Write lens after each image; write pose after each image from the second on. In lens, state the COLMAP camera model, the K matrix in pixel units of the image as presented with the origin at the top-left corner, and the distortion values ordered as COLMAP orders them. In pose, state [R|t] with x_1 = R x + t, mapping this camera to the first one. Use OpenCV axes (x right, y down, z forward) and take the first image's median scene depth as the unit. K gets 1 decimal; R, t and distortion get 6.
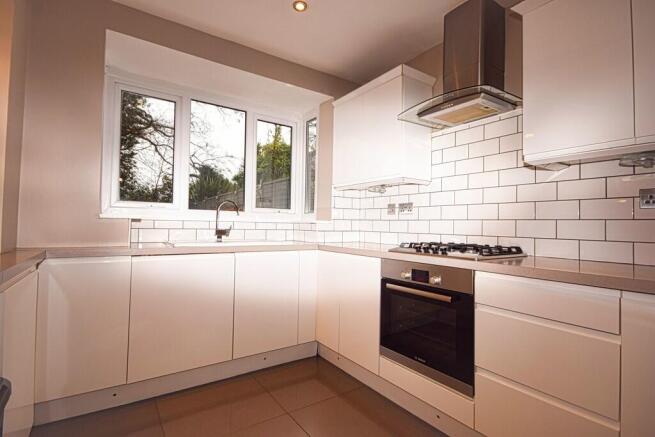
lens RADIAL K [[317.2, 0, 327.1], [0, 317.2, 217.9], [0, 0, 1]] dist [-0.001304, -0.000025]
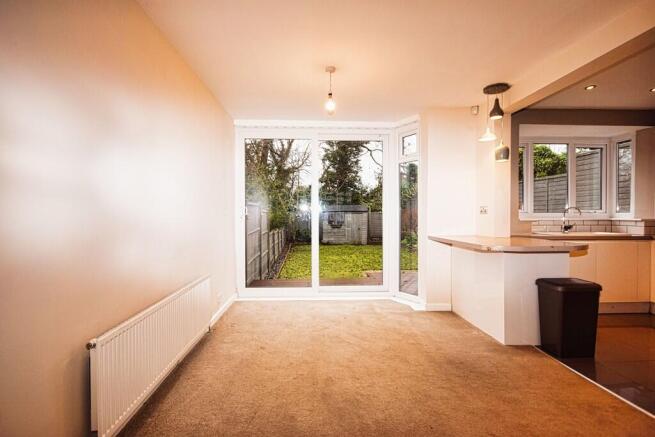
lens RADIAL K [[317.2, 0, 325.9], [0, 317.2, 218.2], [0, 0, 1]] dist [-0.001304, -0.000025]
pose [[0.850748, -0.006830, -0.525530, -0.064253], [0.022535, 0.999470, 0.023491, -0.008022], [0.525091, -0.031827, 0.850451, -0.122395]]
